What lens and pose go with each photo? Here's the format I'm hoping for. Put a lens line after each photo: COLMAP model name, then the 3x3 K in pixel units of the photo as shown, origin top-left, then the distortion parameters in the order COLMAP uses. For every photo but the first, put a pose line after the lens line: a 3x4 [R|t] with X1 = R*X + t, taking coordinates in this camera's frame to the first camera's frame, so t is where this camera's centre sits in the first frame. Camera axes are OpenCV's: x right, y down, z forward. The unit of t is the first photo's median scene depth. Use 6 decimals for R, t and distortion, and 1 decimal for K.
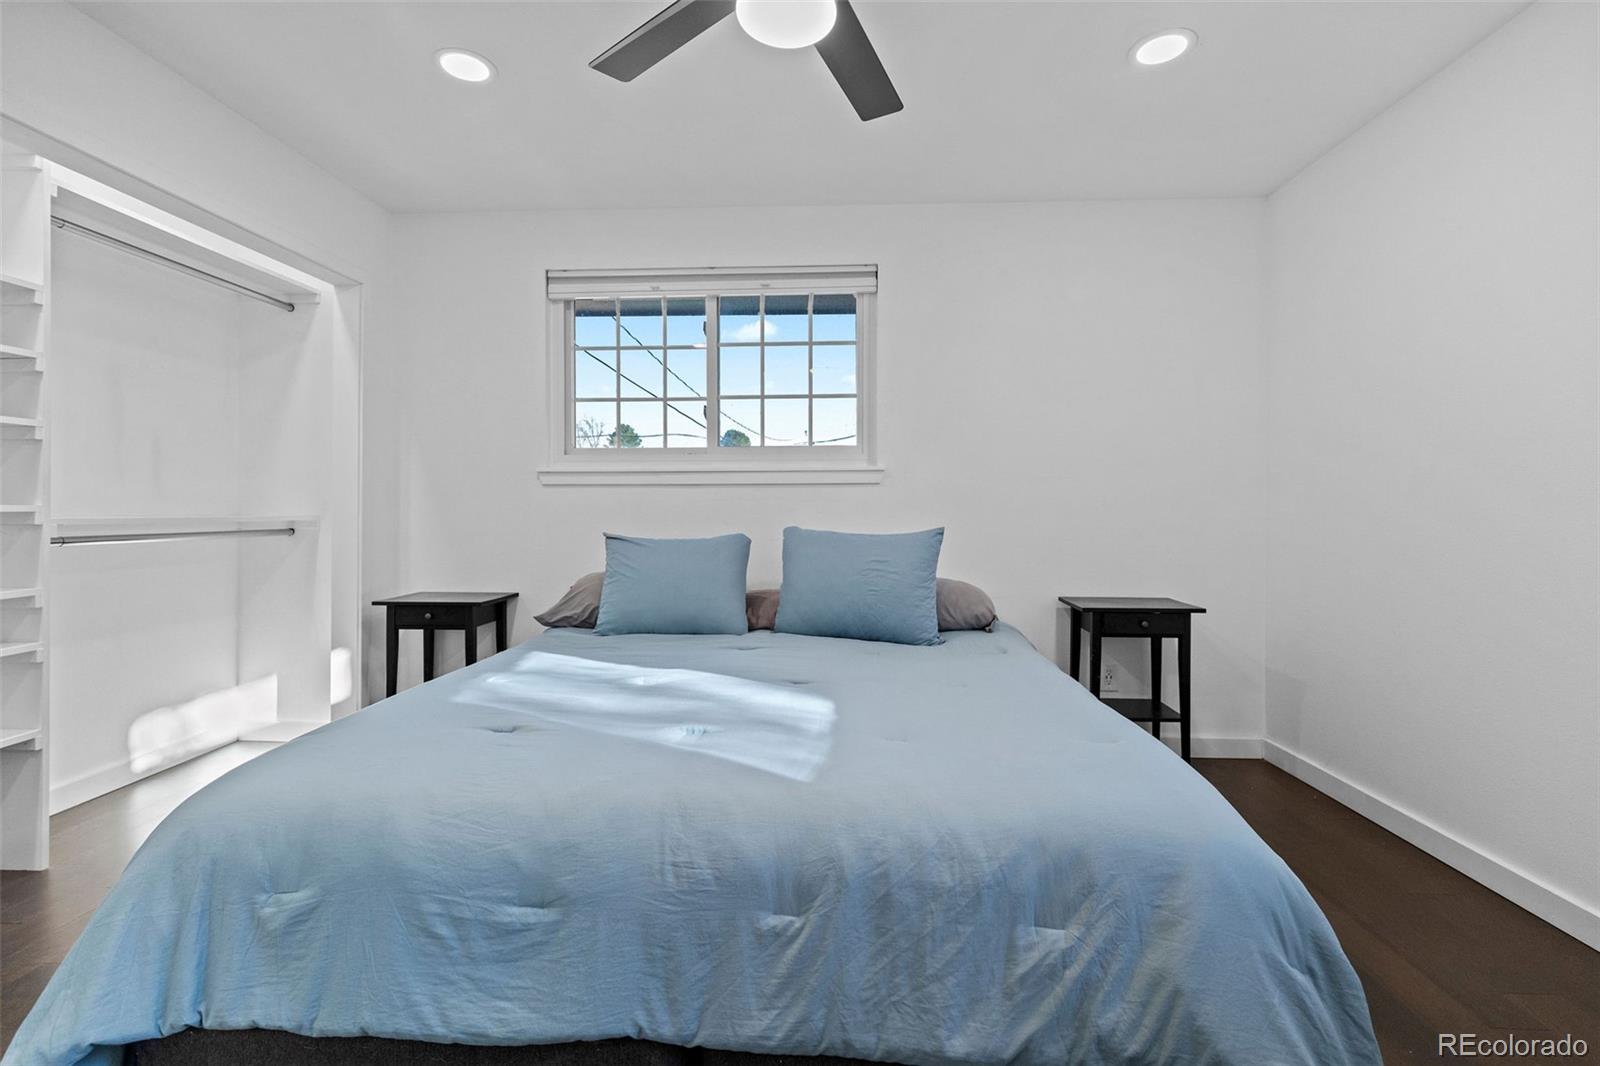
lens RADIAL K [[718.3, 0, 797.3], [0, 718.3, 509.7], [0, 0, 1]] dist [0.003983, -0.000072]
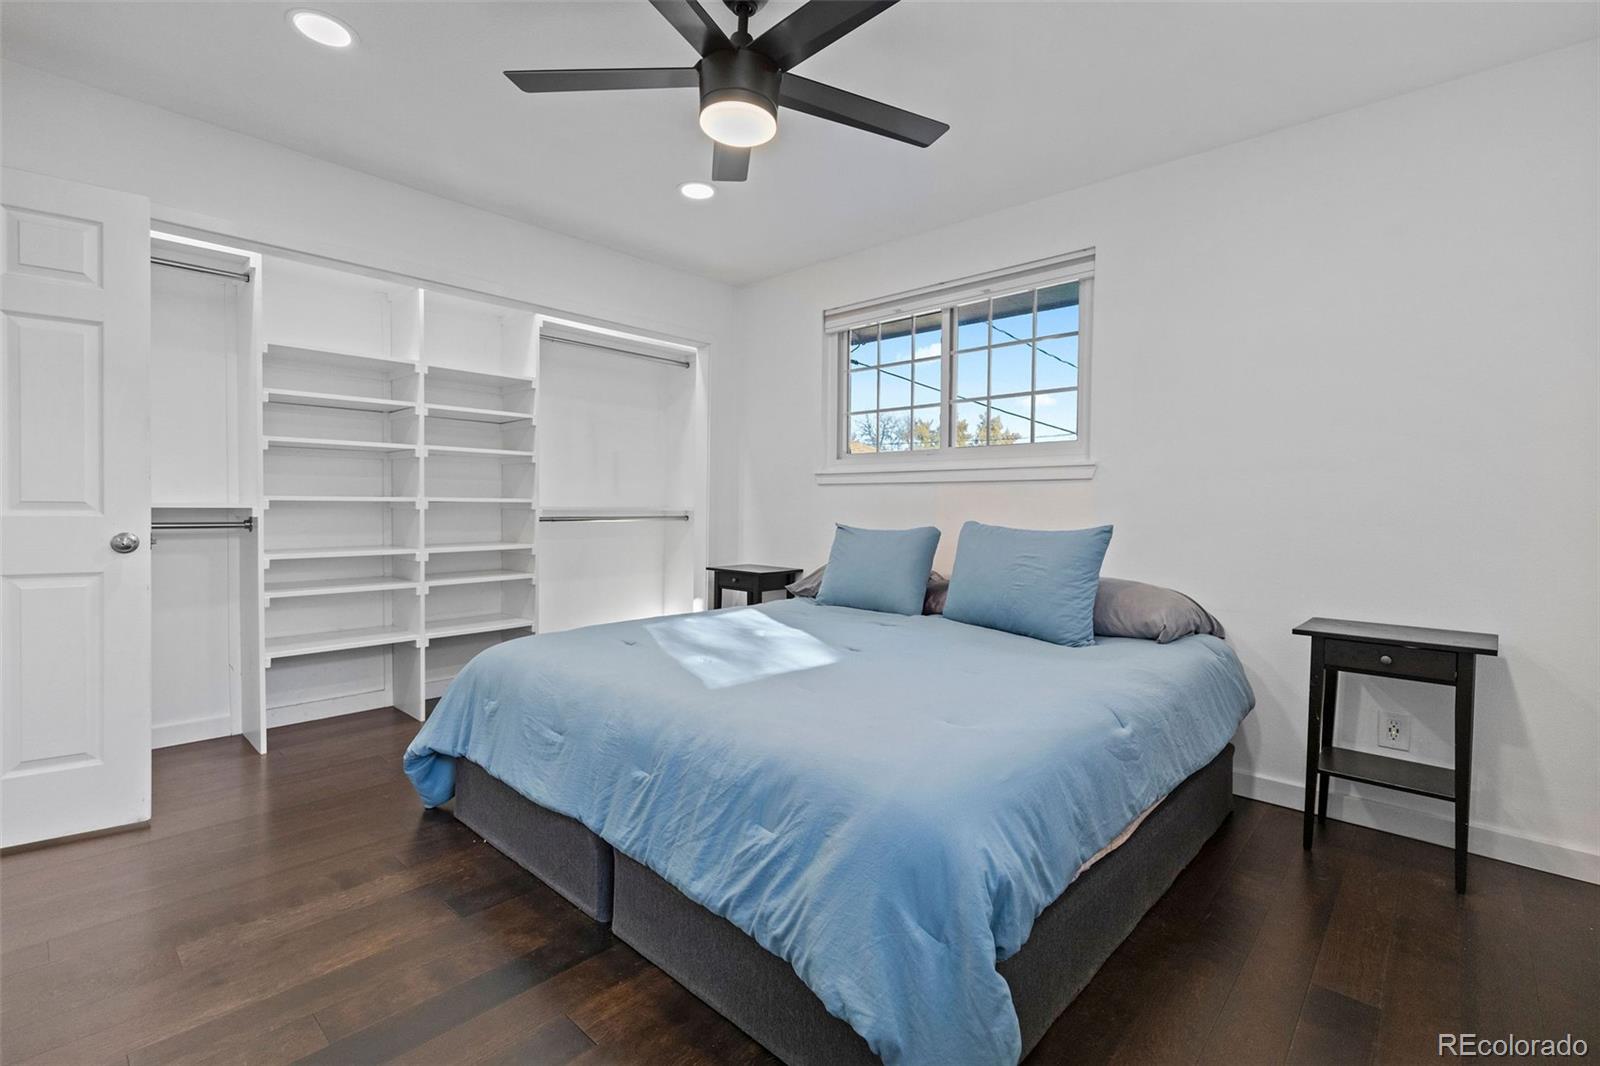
lens RADIAL K [[718.3, 0, 797.3], [0, 718.3, 509.7], [0, 0, 1]] dist [0.003983, -0.000072]
pose [[0.771906, 0.012072, -0.635622, 0.476774], [-0.007670, 0.999924, 0.009676, -0.001818], [0.635690, -0.002594, 0.771940, 0.016038]]
